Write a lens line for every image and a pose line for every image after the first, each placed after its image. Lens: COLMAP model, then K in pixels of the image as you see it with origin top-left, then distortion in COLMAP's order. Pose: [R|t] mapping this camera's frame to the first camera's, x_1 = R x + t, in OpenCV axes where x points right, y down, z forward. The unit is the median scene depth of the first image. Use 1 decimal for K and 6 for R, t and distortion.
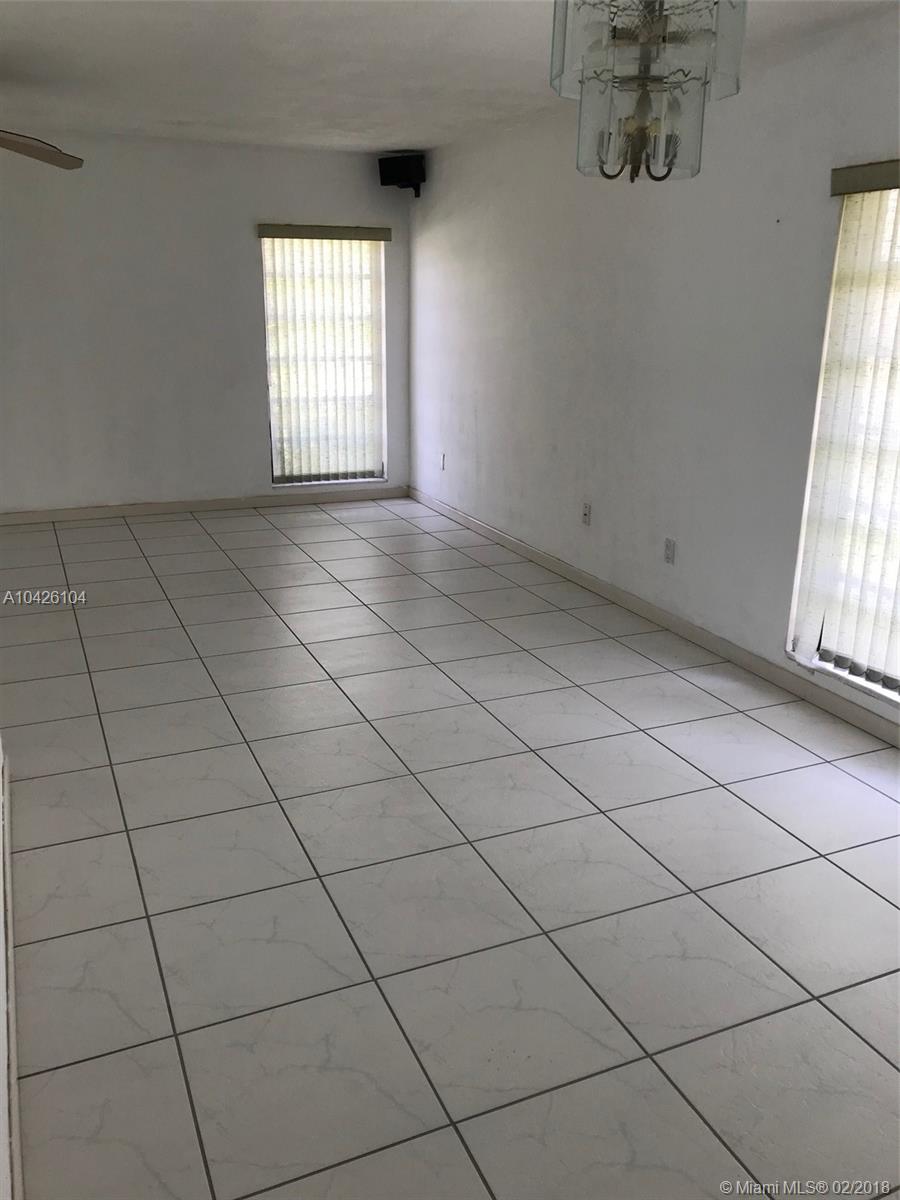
lens RADIAL K [[984.8, 0, 452.0], [0, 984.8, 590.2], [0, 0, 1]] dist [0.033432, -0.035919]
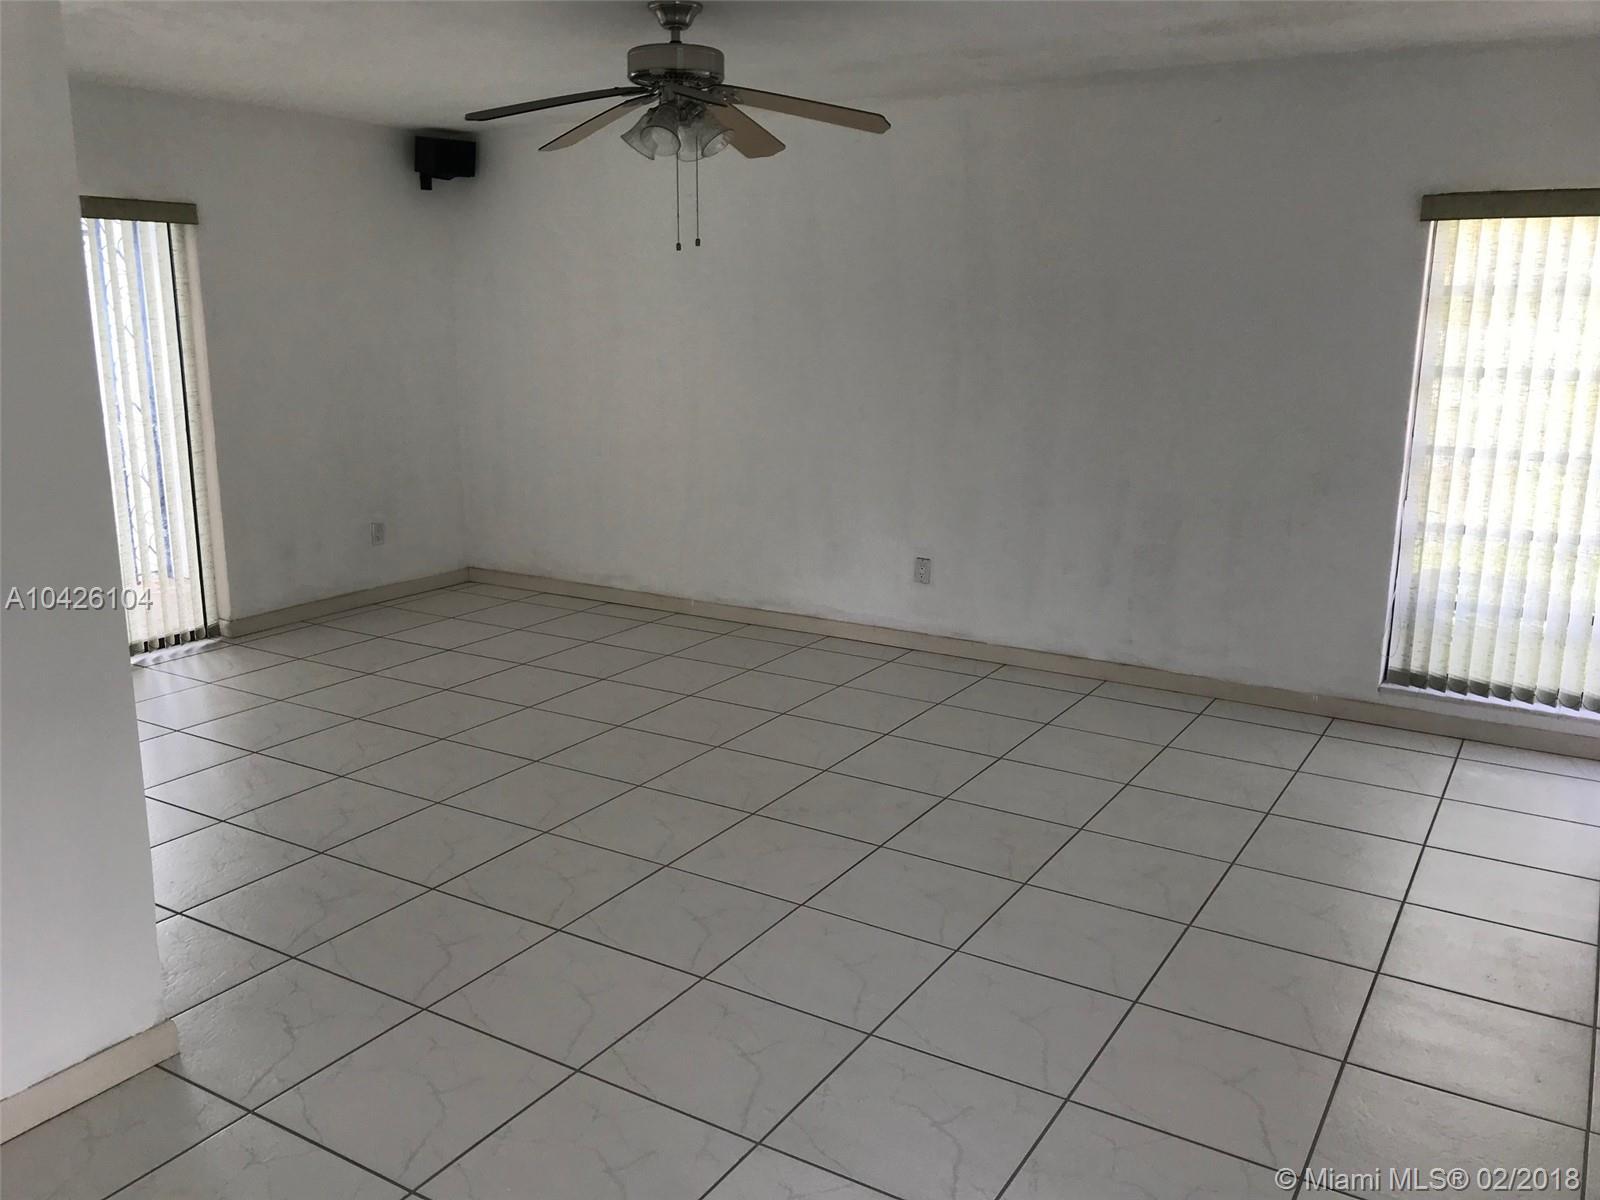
lens RADIAL K [[1313.1, 0, 787.2], [0, 1313.1, 598.1], [0, 0, 1]] dist [0.033432, -0.035919]
pose [[0.561390, 0.168472, -0.810221, 0.203778], [-0.240800, 0.969949, 0.034838, -0.100982], [0.791743, 0.175543, 0.585088, 0.340809]]
